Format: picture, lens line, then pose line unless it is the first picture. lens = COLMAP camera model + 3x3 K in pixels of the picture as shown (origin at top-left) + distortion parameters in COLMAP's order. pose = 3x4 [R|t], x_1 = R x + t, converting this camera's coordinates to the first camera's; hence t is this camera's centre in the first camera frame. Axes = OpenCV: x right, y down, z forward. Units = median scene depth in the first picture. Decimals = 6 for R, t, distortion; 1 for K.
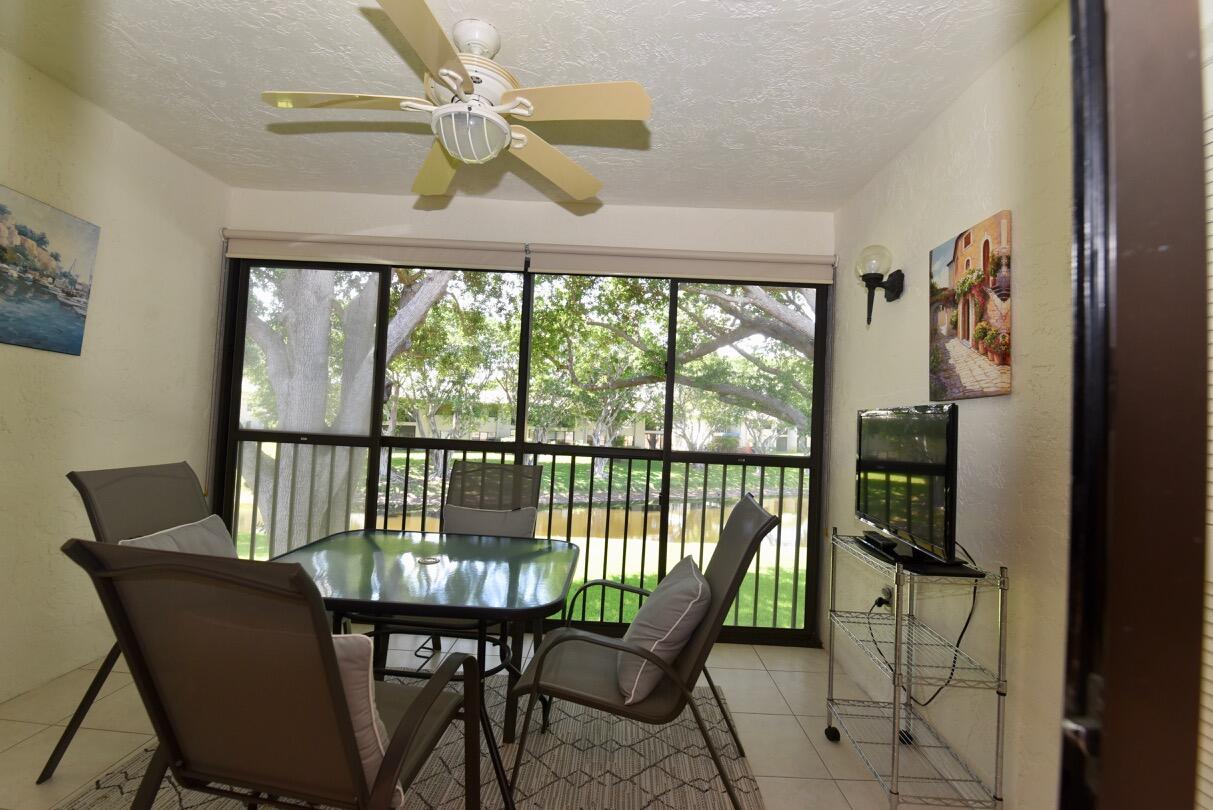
lens RADIAL K [[527.5, 0, 608.4], [0, 527.5, 405.6], [0, 0, 1]] dist [-0.002409, -0.007985]
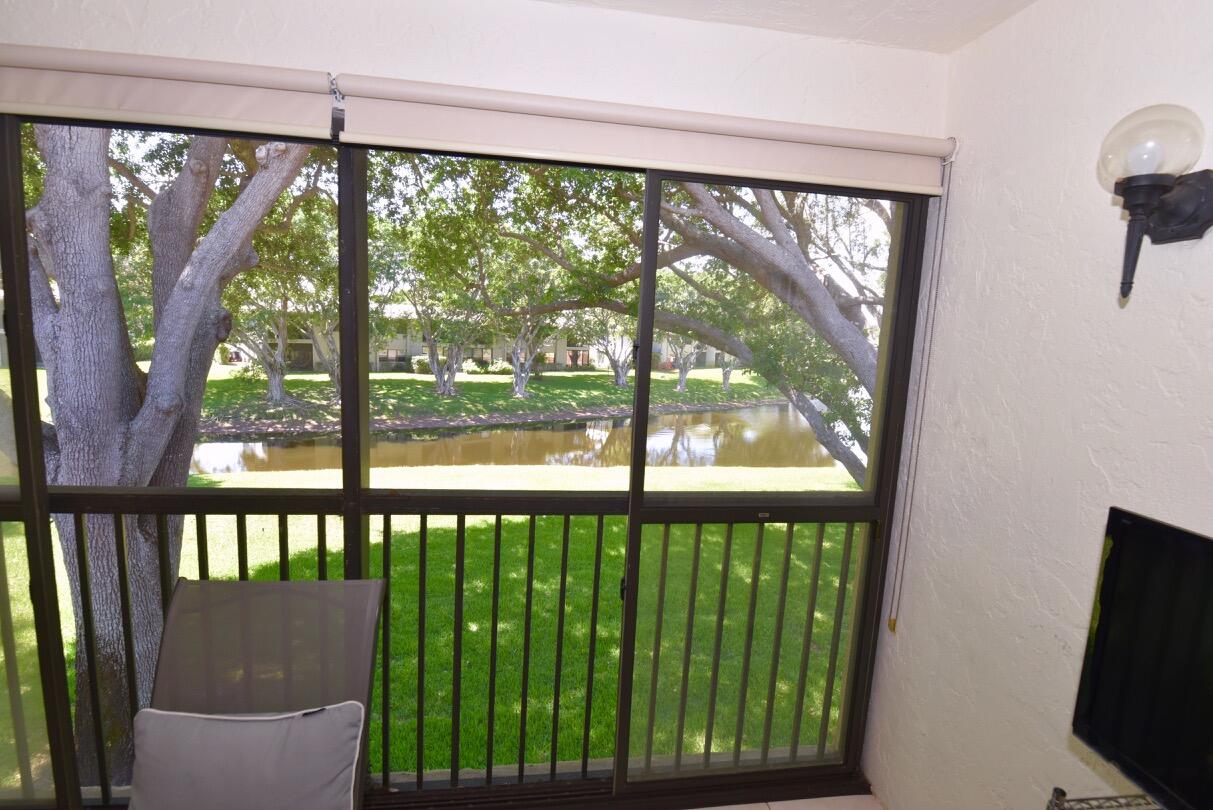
lens RADIAL K [[527.5, 0, 606.9], [0, 527.5, 404.1], [0, 0, 1]] dist [-0.002409, -0.007985]
pose [[0.989349, -0.018221, 0.144417, 0.001097], [-0.005268, 0.987002, 0.160621, -0.021295], [-0.145467, -0.159671, 0.976394, 0.099750]]
